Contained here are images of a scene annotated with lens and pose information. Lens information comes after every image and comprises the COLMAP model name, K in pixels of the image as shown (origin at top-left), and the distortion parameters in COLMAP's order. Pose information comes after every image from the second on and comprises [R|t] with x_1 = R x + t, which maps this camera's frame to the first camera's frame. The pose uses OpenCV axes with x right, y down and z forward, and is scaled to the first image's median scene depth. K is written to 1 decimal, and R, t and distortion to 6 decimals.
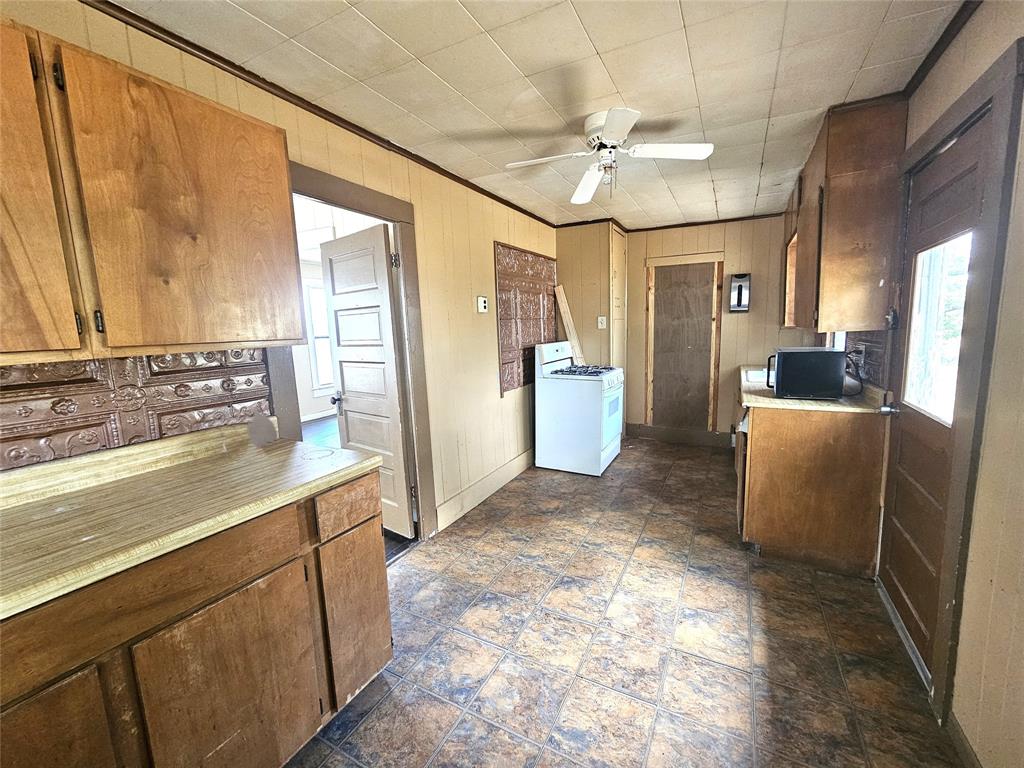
lens RADIAL K [[417.5, 0, 514.8], [0, 417.5, 385.1], [0, 0, 1]] dist [-0.002043, -0.000616]
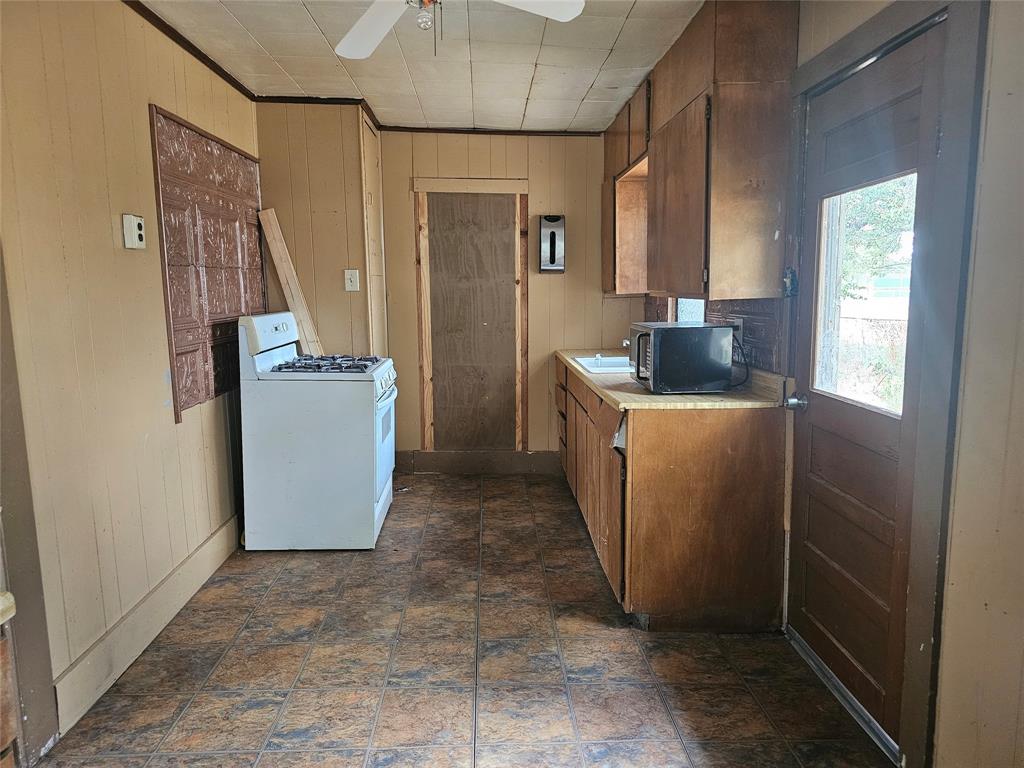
lens RADIAL K [[686.1, 0, 517.8], [0, 686.1, 376.8], [0, 0, 1]] dist [0.046854, -0.037043]
pose [[0.865008, -0.037199, 0.500377, -0.098582], [0.045977, 0.998929, -0.005220, -0.001855], [-0.499647, 0.027521, 0.865792, 0.092512]]
